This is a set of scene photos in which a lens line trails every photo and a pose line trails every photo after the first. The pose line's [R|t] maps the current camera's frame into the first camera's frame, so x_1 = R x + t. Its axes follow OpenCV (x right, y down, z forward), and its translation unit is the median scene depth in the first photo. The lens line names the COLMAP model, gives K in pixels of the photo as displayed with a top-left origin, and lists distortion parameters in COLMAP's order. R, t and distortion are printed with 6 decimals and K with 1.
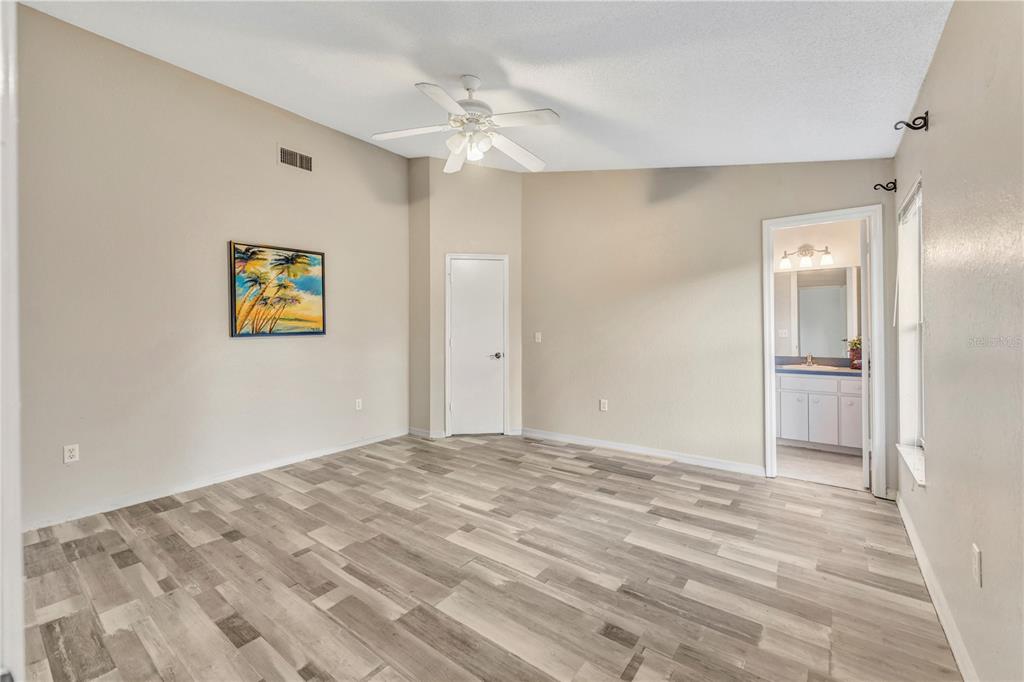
lens RADIAL K [[418.2, 0, 508.6], [0, 418.2, 334.3], [0, 0, 1]] dist [-0.000206, 0.000253]
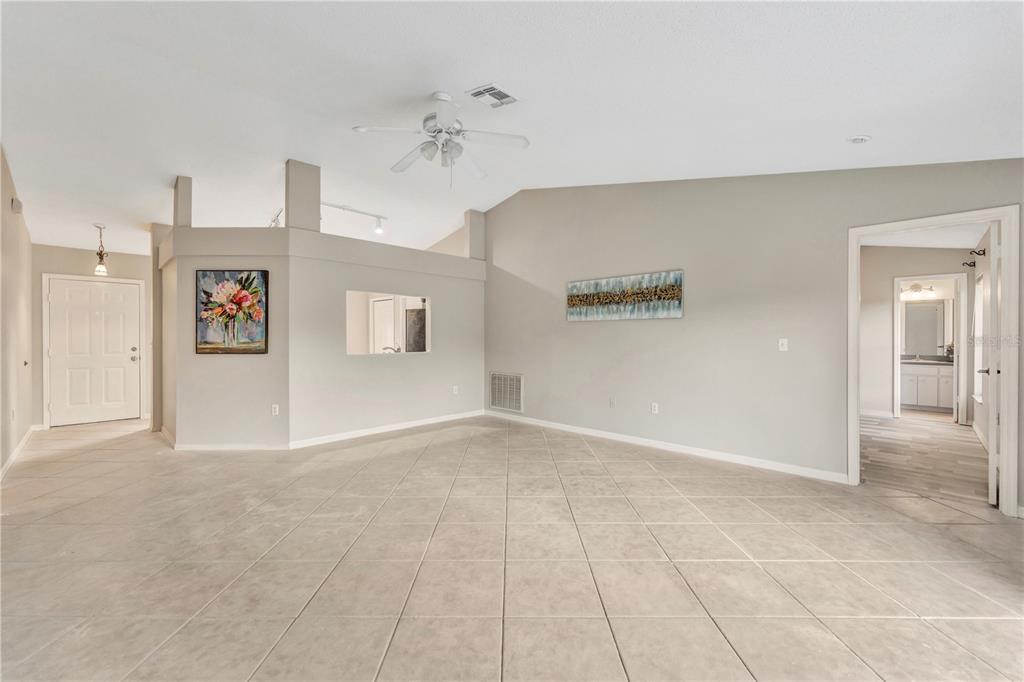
lens RADIAL K [[418.2, 0, 508.6], [0, 418.2, 334.3], [0, 0, 1]] dist [-0.000206, 0.000253]
pose [[0.992603, 0.019510, -0.119826, -0.829782], [-0.019915, 0.999799, -0.002180, 0.013446], [0.119759, 0.004550, 0.992793, -1.000224]]
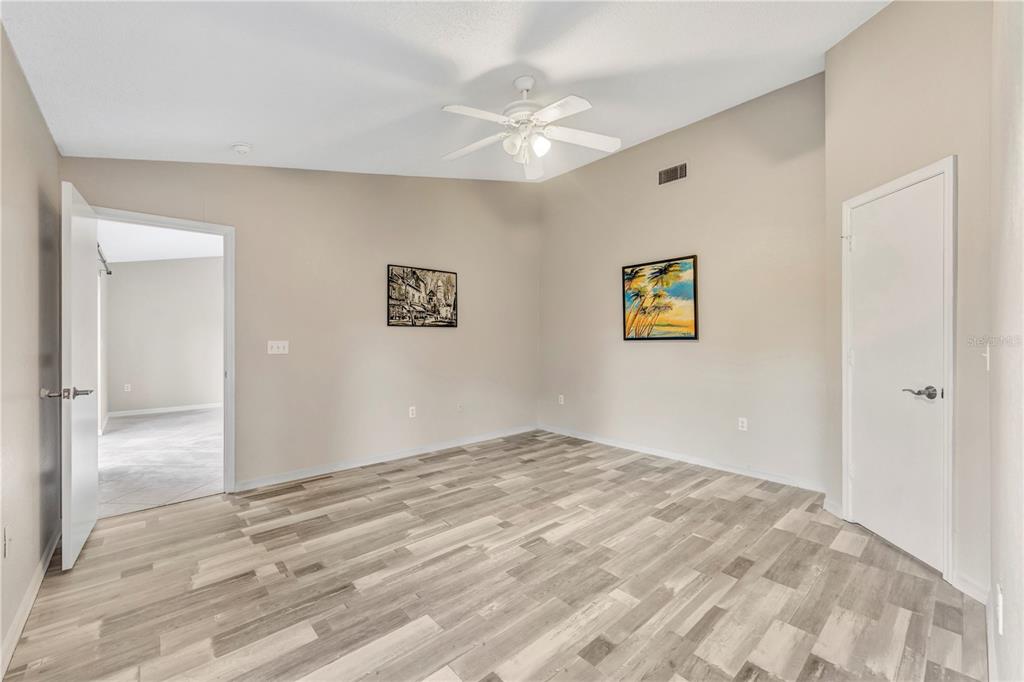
lens RADIAL K [[414.6, 0, 512.0], [0, 414.6, 341.0], [0, 0, 1]] dist [-0.001955, -0.000423]
pose [[-0.185785, 0.017456, -0.982435, 0.671059], [-0.005131, 0.999811, 0.018735, -0.013636], [0.982577, 0.008522, -0.185660, 0.883878]]
